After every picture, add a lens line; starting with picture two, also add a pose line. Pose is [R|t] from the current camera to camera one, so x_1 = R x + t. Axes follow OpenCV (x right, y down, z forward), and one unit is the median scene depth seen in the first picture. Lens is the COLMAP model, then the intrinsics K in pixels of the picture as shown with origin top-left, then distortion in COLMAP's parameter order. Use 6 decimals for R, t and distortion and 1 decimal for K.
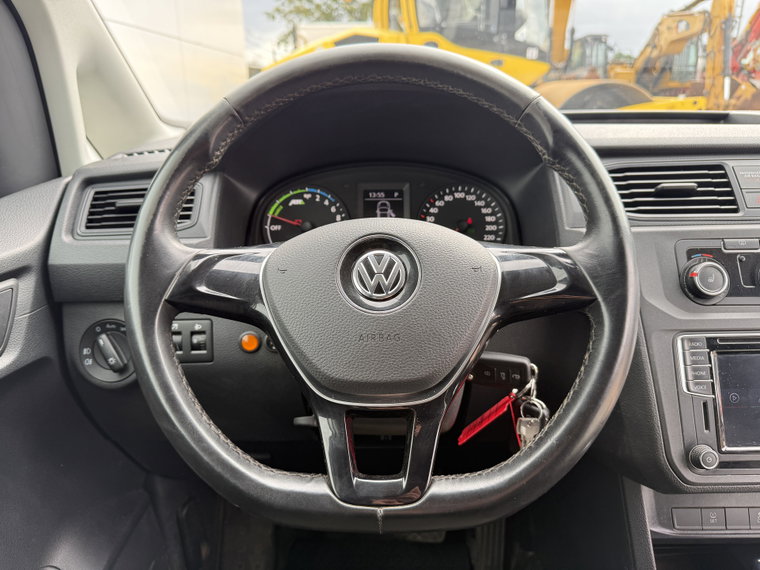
lens RADIAL K [[535.5, 0, 380.0], [0, 535.5, 285.0], [0, 0, 1]] dist [0.087368, -0.149728]
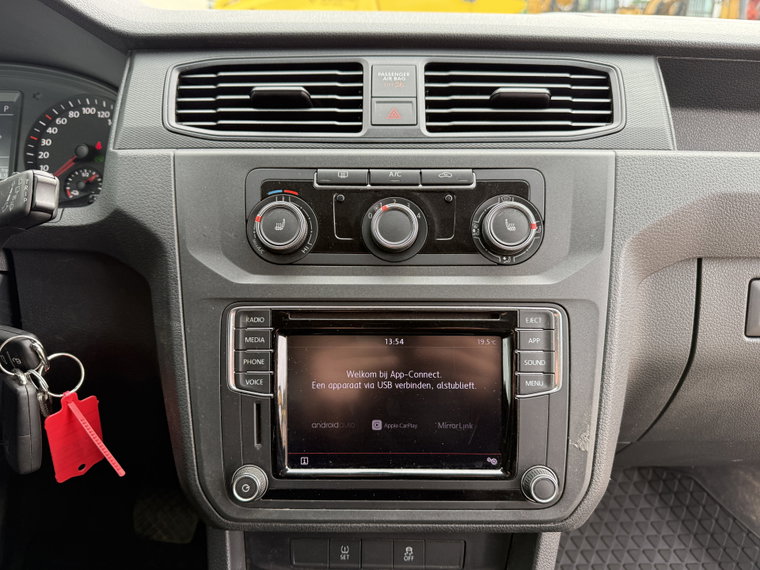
lens RADIAL K [[535.5, 0, 380.0], [0, 535.5, 285.0], [0, 0, 1]] dist [0.087368, -0.149728]
pose [[0.999523, 0.018076, 0.025034, 0.565560], [-0.019917, 0.996957, 0.075362, 0.007837], [-0.023595, -0.075825, 0.996842, 0.246761]]
